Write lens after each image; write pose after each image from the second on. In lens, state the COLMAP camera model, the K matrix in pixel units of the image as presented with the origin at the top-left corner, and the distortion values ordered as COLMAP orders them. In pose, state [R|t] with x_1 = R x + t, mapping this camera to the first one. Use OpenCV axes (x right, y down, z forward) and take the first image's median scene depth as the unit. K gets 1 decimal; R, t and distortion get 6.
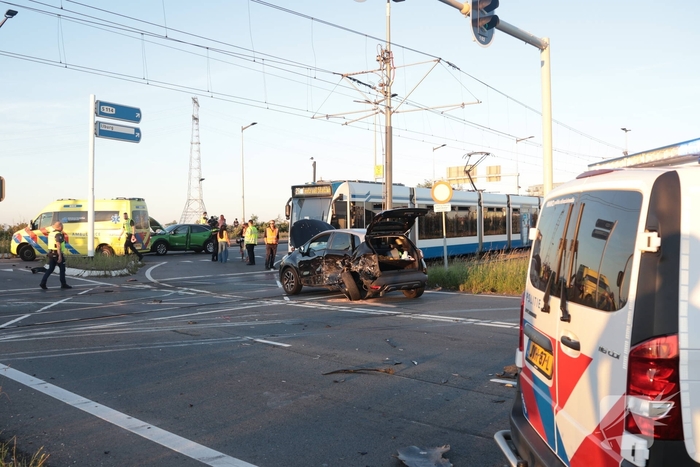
lens RADIAL K [[668.4, 0, 350.0], [0, 668.4, 233.5], [0, 0, 1]] dist [-0.160261, 0.131227]
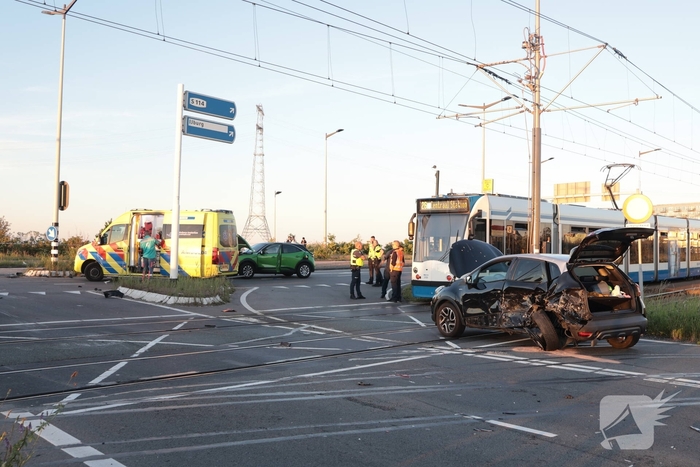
lens RADIAL K [[731.5, 0, 350.0], [0, 731.5, 233.5], [0, 0, 1]] dist [-0.113660, 0.019338]
pose [[0.994756, 0.021122, -0.100073, -0.078408], [-0.024180, 0.999274, -0.029436, -0.000403], [0.099379, 0.031701, 0.994545, 0.100106]]
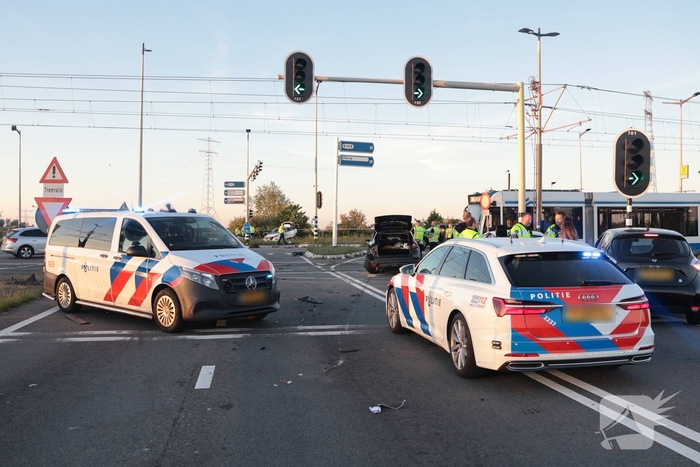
lens RADIAL K [[668.4, 0, 350.0], [0, 668.4, 233.5], [0, 0, 1]] dist [-0.160261, 0.131227]
pose [[0.776010, 0.006908, -0.630683, 0.549997], [-0.005883, 0.999976, 0.003713, 0.000102], [0.630693, 0.000829, 0.776032, -0.148629]]
